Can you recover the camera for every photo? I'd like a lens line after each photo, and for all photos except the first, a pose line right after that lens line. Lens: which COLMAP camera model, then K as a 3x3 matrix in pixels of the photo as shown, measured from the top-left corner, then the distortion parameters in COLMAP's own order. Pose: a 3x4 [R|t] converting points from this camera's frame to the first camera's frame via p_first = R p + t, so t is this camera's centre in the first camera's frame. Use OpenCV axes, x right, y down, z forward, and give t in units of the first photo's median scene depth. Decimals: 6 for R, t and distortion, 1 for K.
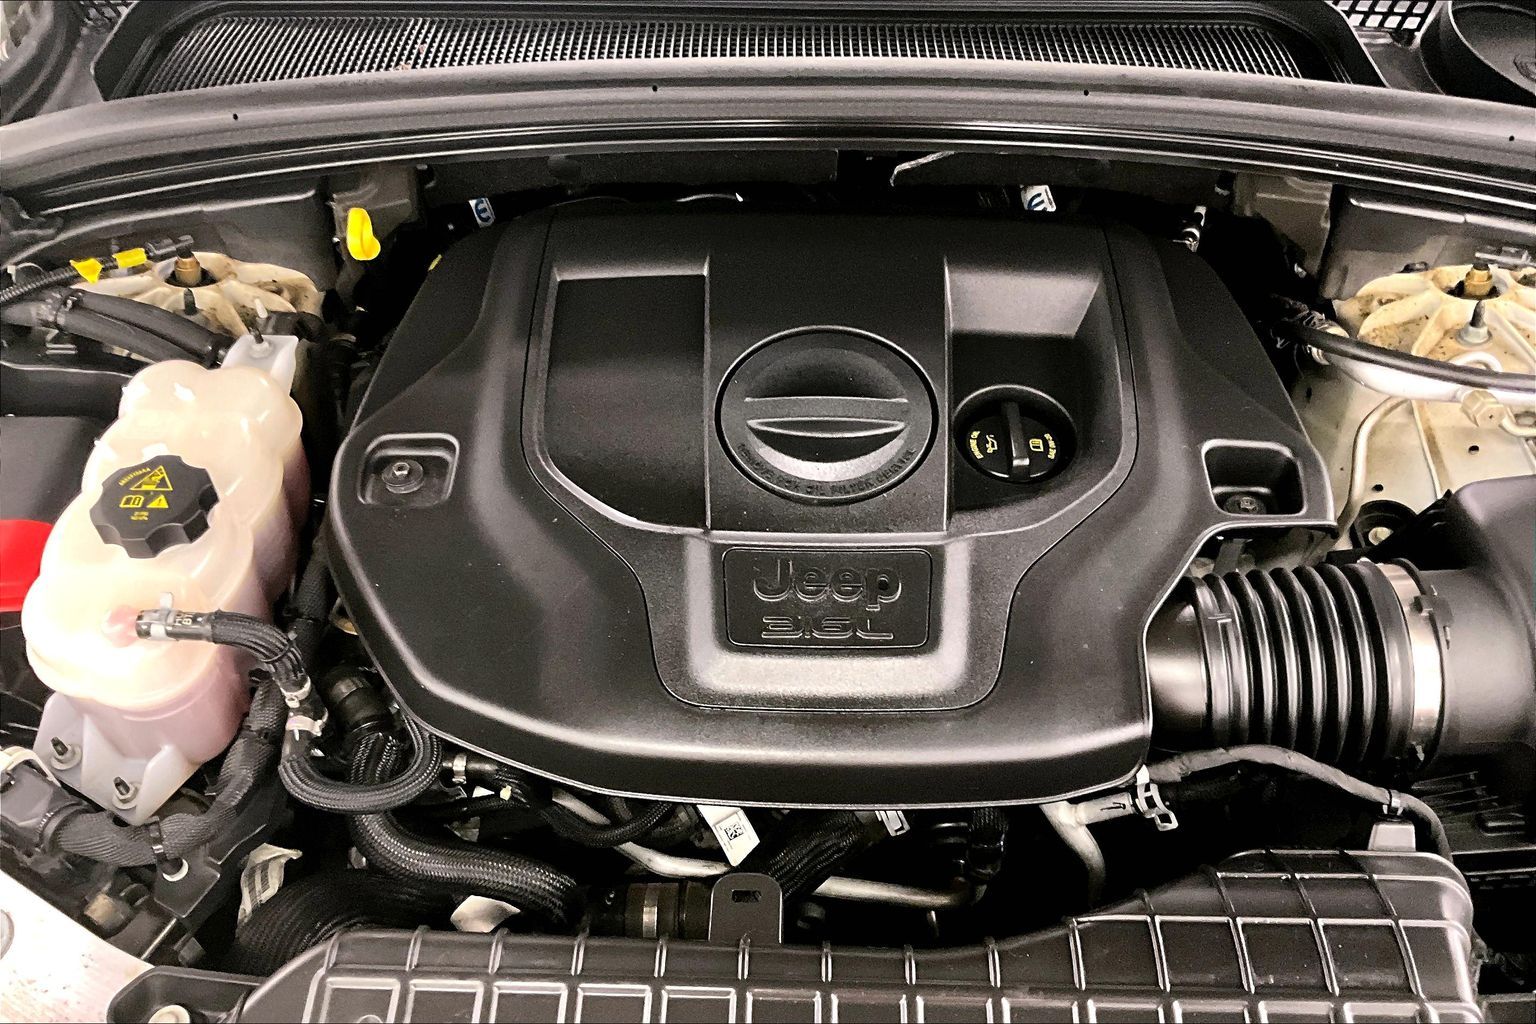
lens RADIAL K [[1273.4, 0, 768.0], [0, 1273.4, 512.0], [0, 0, 1]] dist [0.050474, -0.116338]
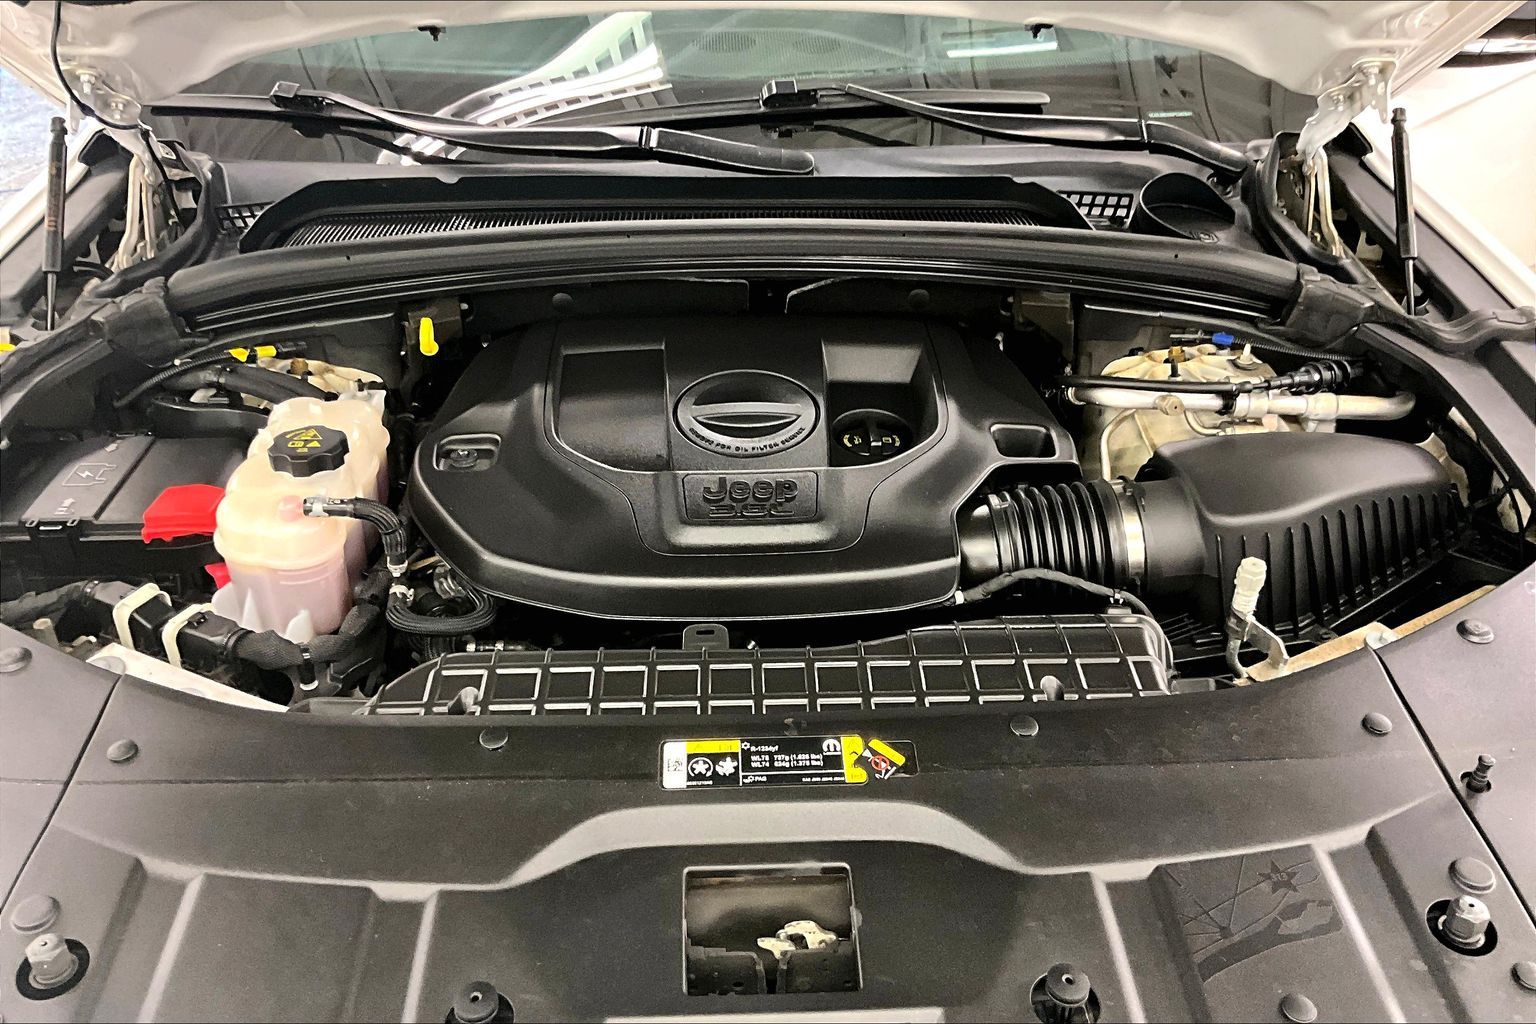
lens RADIAL K [[1273.4, 0, 768.0], [0, 1273.4, 512.0], [0, 0, 1]] dist [0.050474, -0.116338]
pose [[0.997861, -0.022695, 0.061298, -0.023745], [0.039212, 0.958150, -0.283569, 0.448189], [-0.052297, 0.285366, 0.956991, -0.404781]]
